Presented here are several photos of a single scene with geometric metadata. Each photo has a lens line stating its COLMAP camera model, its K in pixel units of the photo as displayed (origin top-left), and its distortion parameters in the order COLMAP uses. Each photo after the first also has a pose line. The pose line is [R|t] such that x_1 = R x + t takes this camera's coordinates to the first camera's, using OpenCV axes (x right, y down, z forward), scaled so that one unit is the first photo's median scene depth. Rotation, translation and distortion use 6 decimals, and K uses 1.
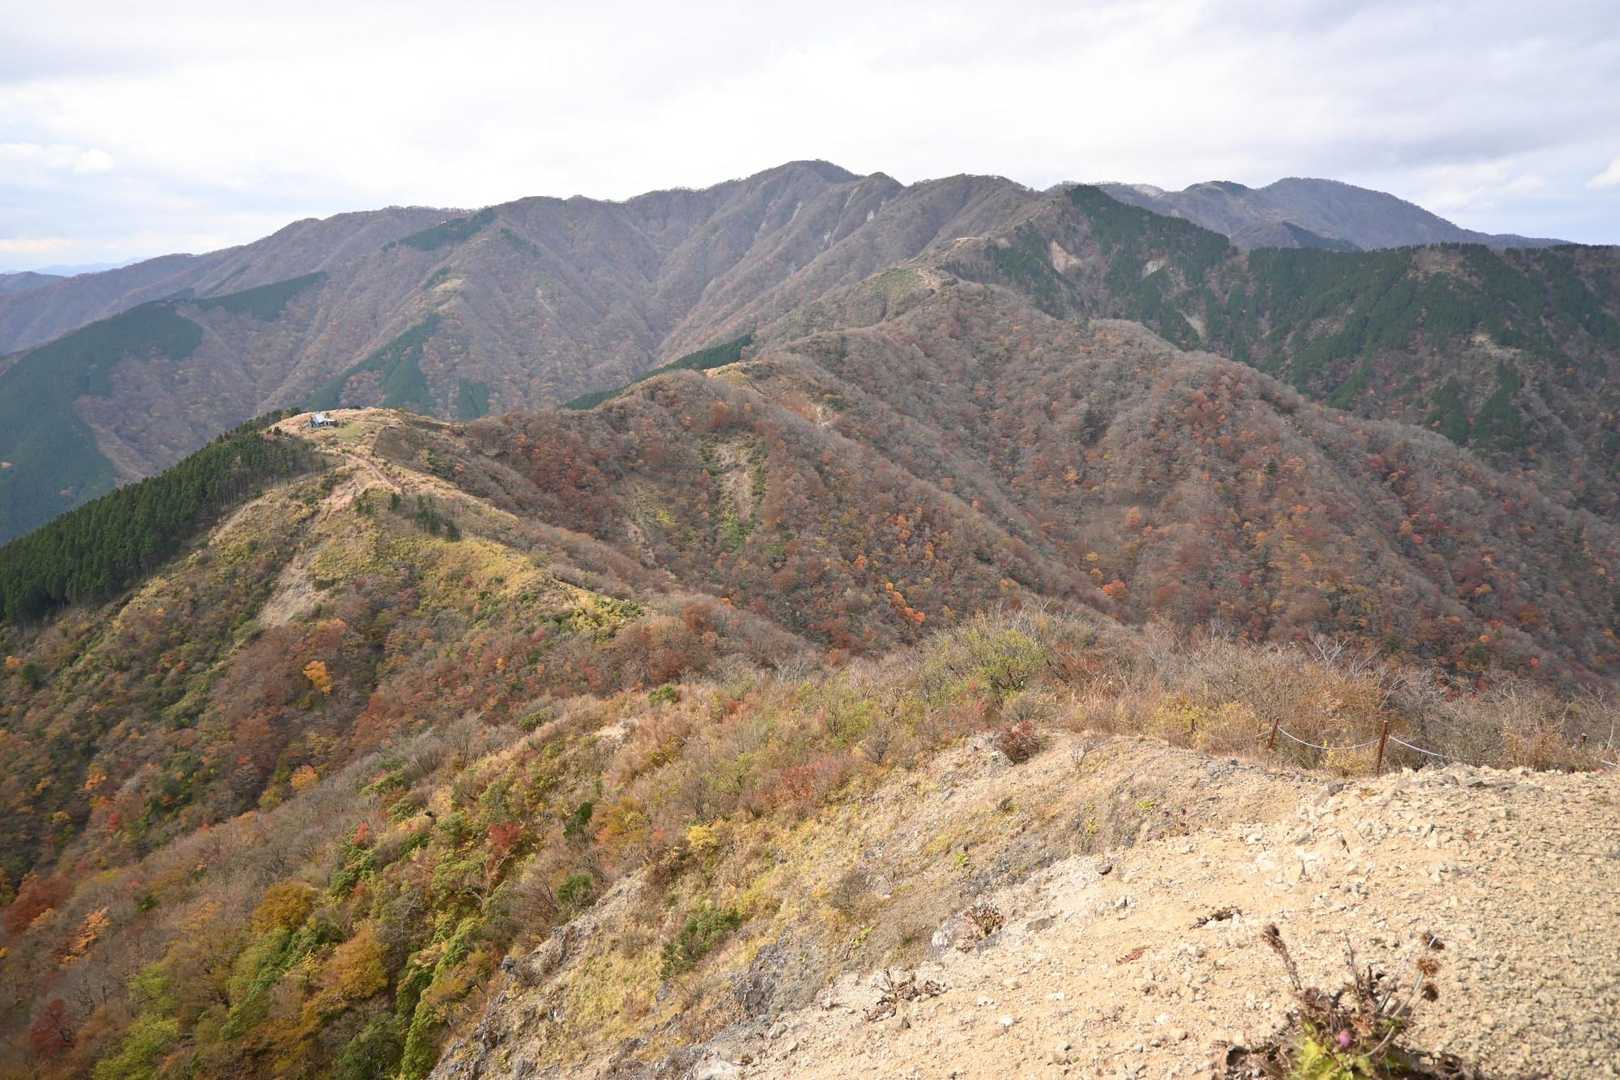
lens RADIAL K [[945.7, 0, 784.8], [0, 945.7, 596.2], [0, 0, 1]] dist [-0.002417, 0.001970]
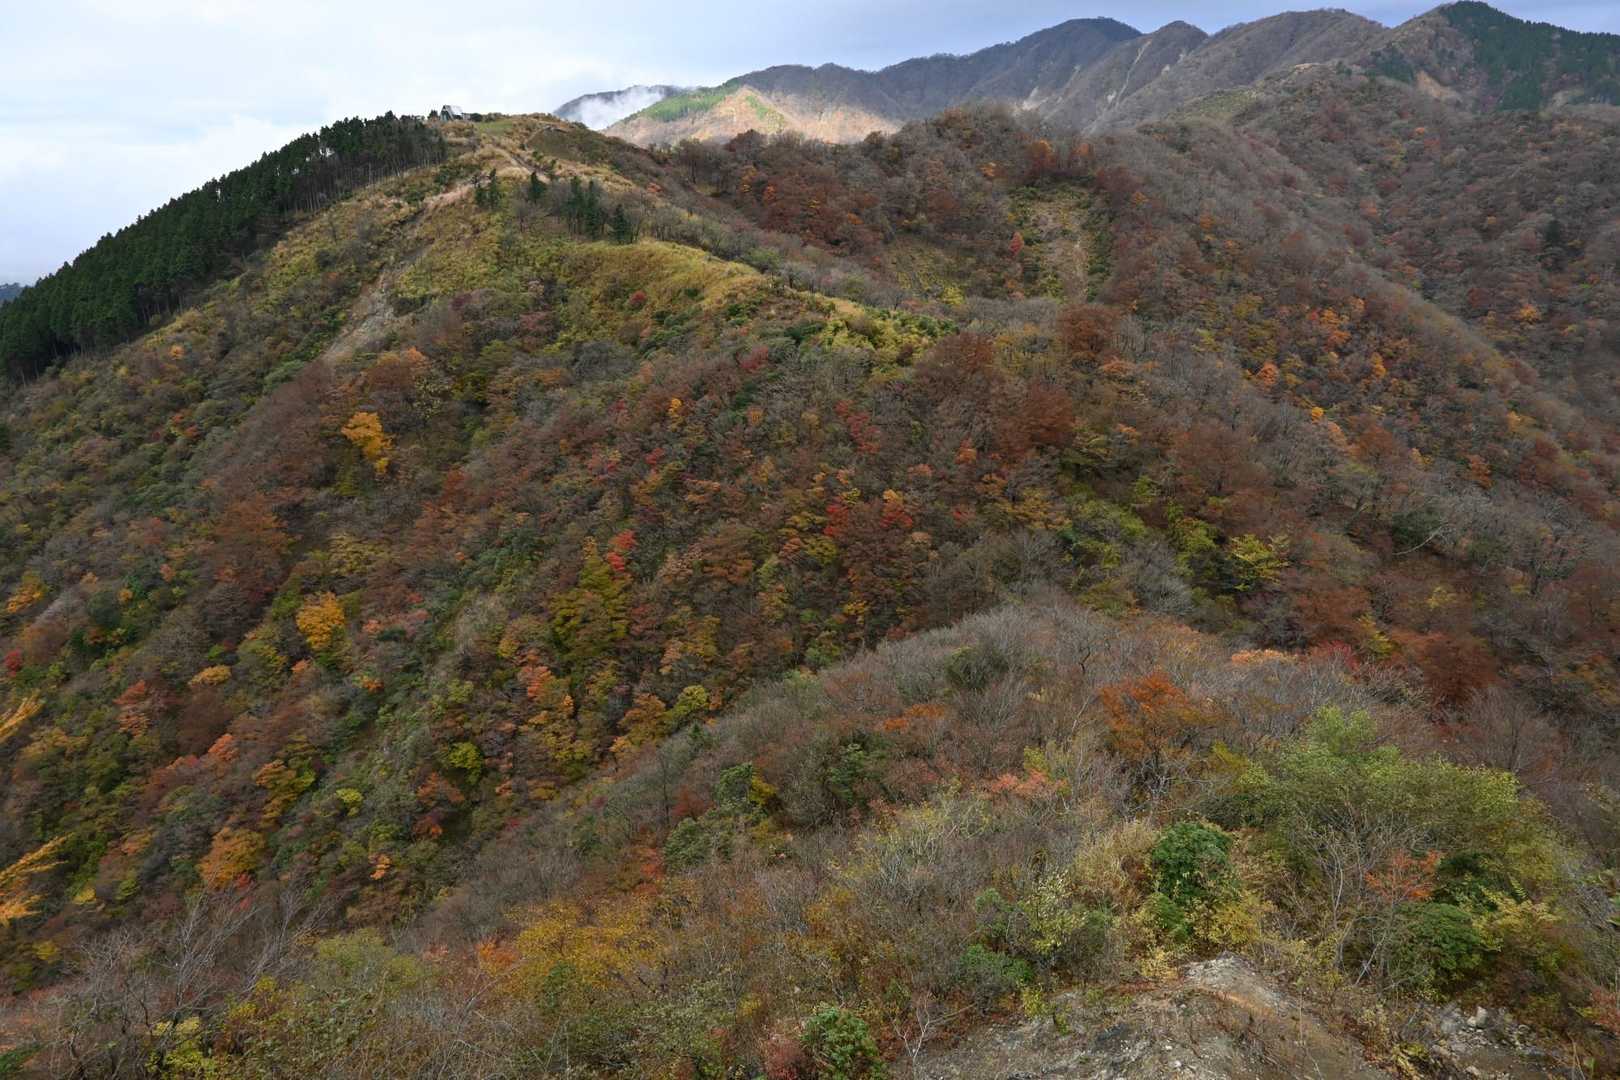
lens RADIAL K [[945.7, 0, 784.8], [0, 945.7, 596.2], [0, 0, 1]] dist [-0.002417, 0.001970]
pose [[0.970555, 0.056840, -0.234077, -0.104867], [-0.040196, 0.996352, 0.075274, 0.106684], [0.237502, -0.063648, 0.969300, 0.442294]]
